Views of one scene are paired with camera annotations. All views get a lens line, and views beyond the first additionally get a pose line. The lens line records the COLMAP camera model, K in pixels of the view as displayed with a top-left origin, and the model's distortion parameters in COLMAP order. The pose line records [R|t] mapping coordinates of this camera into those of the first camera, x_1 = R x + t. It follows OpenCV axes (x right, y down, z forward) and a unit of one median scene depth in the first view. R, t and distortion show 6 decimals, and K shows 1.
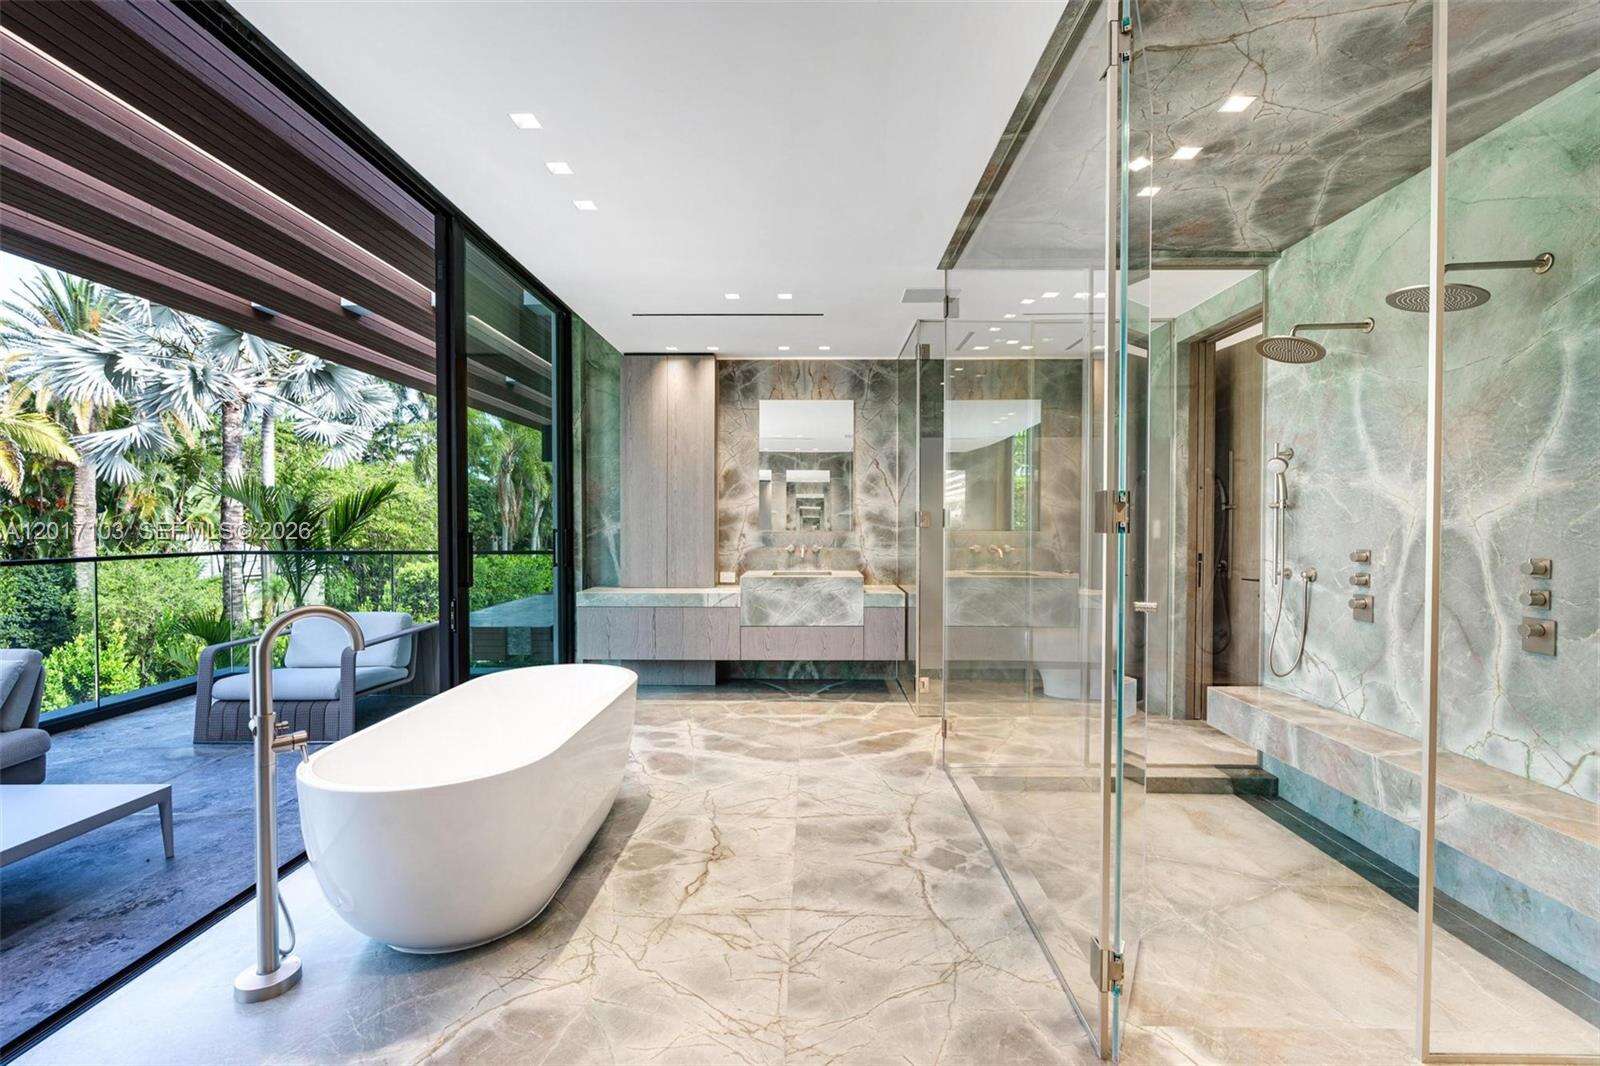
lens RADIAL K [[696.0, 0, 798.7], [0, 696.0, 532.3], [0, 0, 1]] dist [-0.007723, 0.002463]
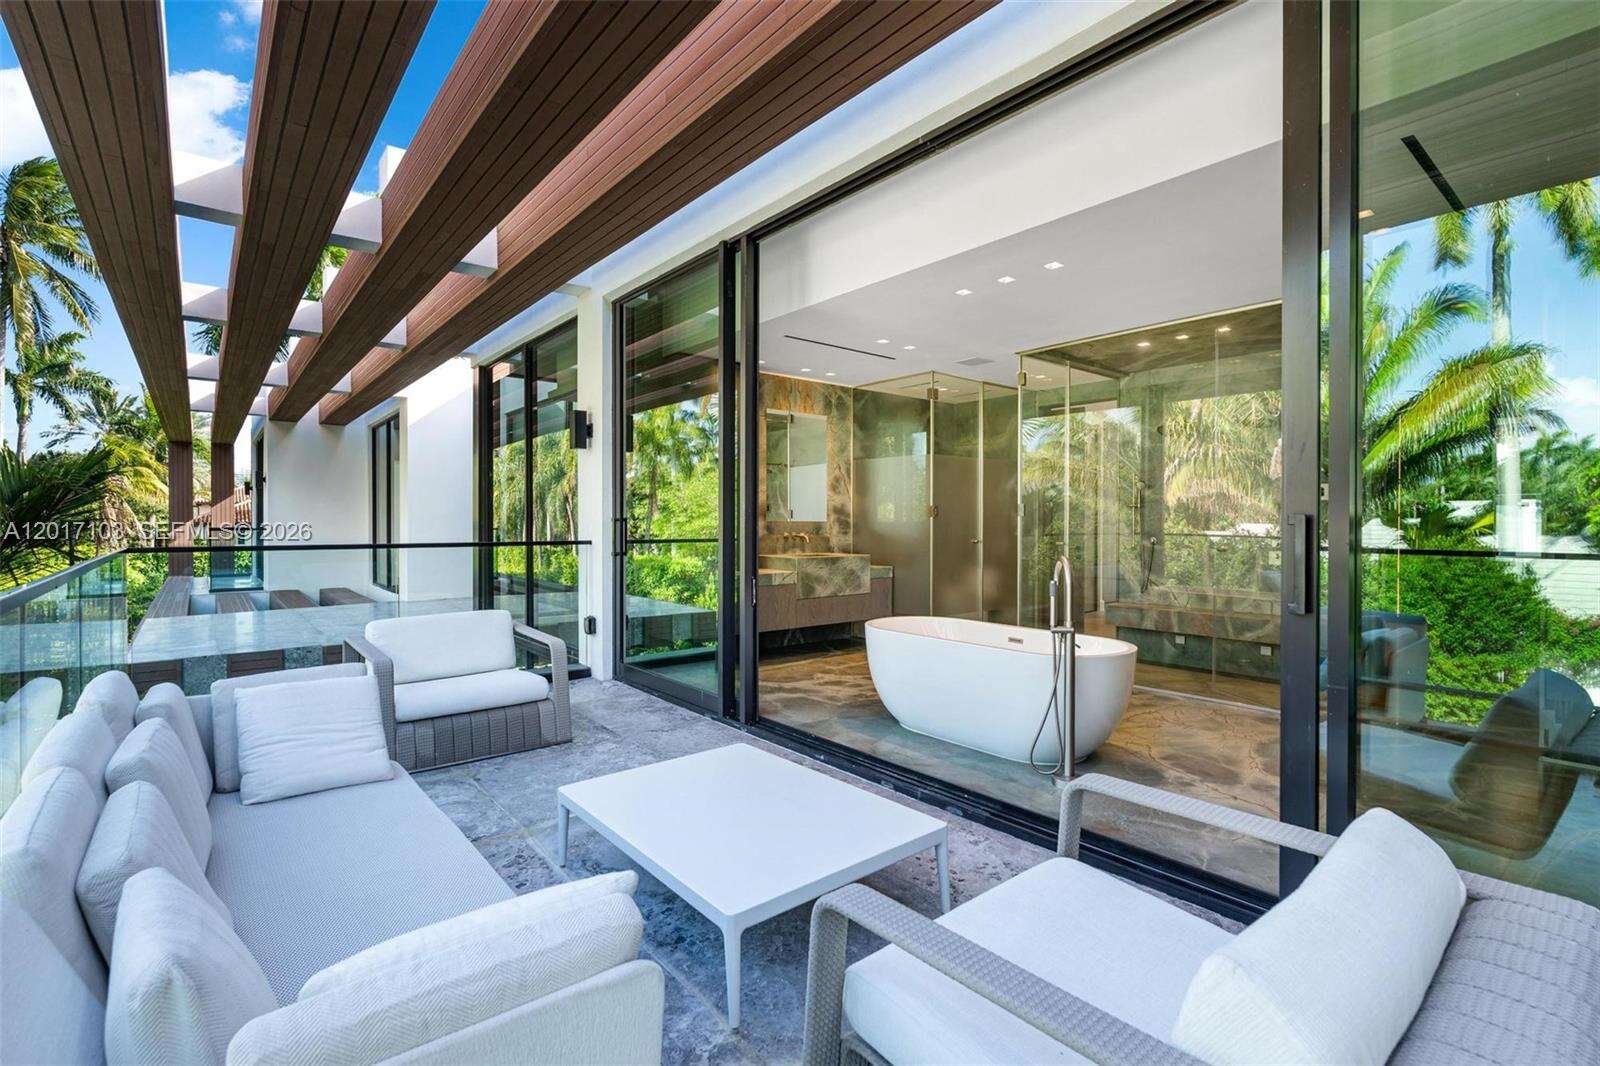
lens RADIAL K [[737.6, 0, 802.7], [0, 737.6, 526.2], [0, 0, 1]] dist [-0.002612, -0.001198]
pose [[0.763239, -0.002614, 0.646111, -1.085580], [0.006596, 0.999971, -0.003746, 0.016384], [-0.646083, 0.007120, 0.763234, 0.027642]]
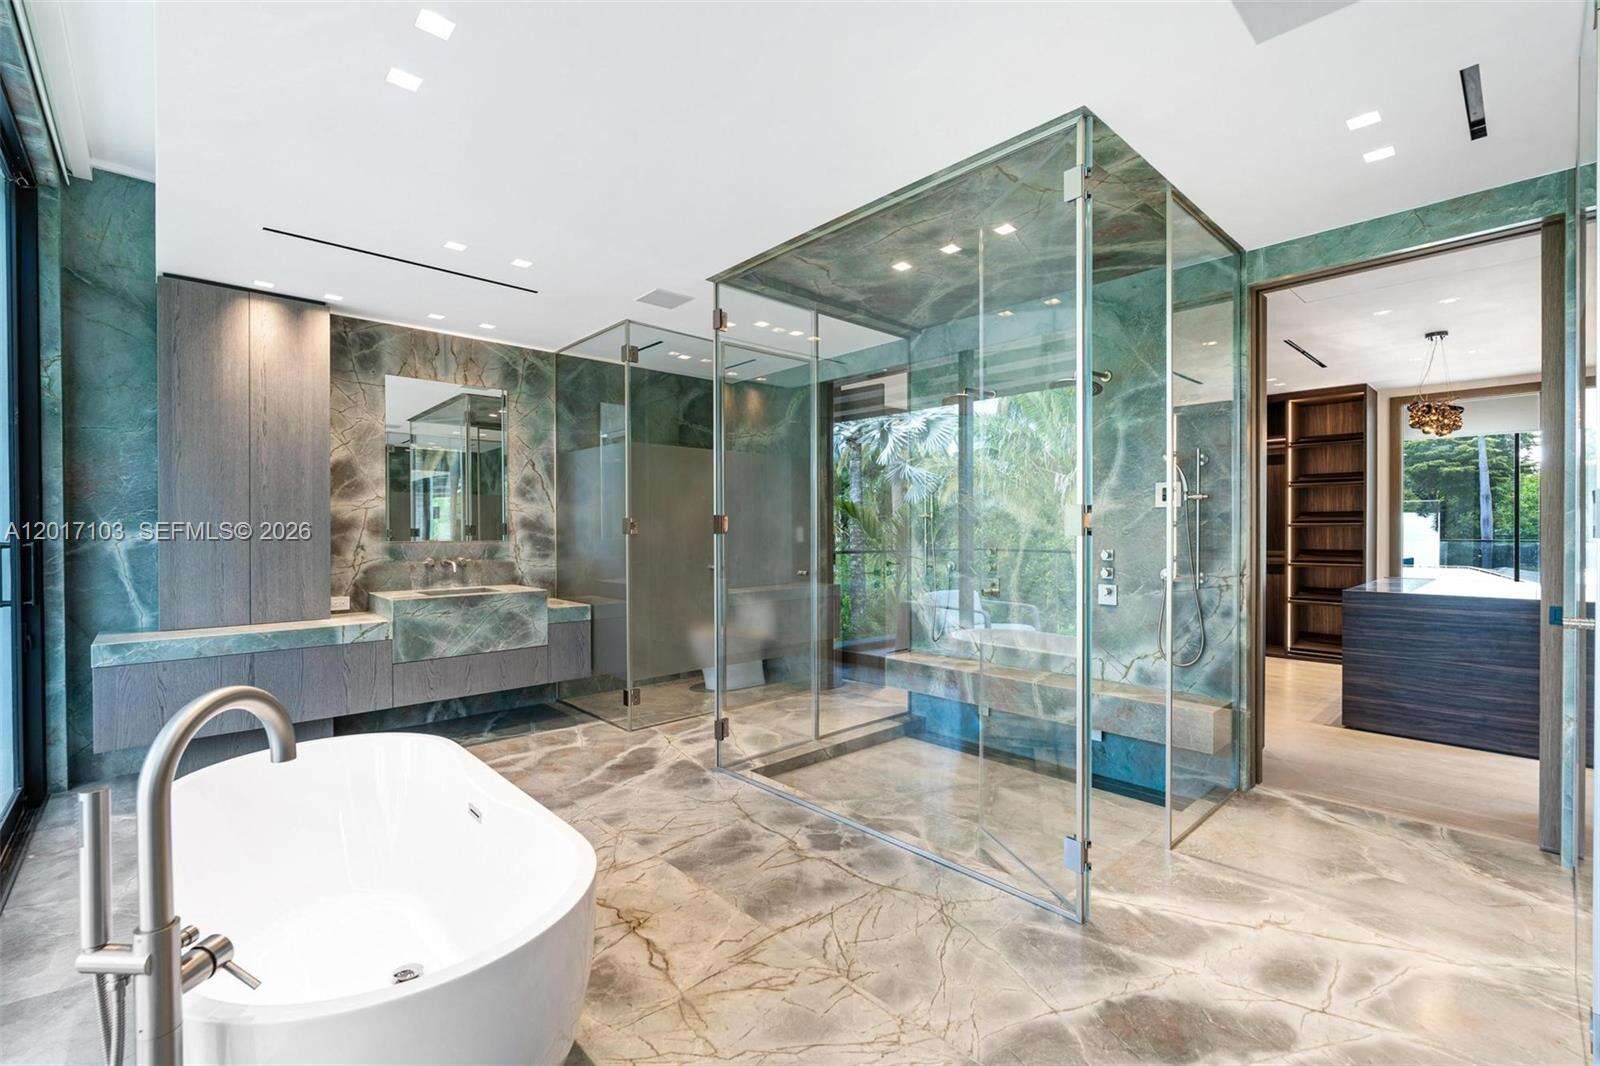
lens RADIAL K [[696.0, 0, 797.3], [0, 696.0, 533.1], [0, 0, 1]] dist [-0.007723, 0.002463]
pose [[0.723625, -0.006041, 0.690167, -0.352097], [0.013145, 0.999901, -0.005030, -0.001461], [-0.690068, 0.012712, 0.723632, 0.153741]]
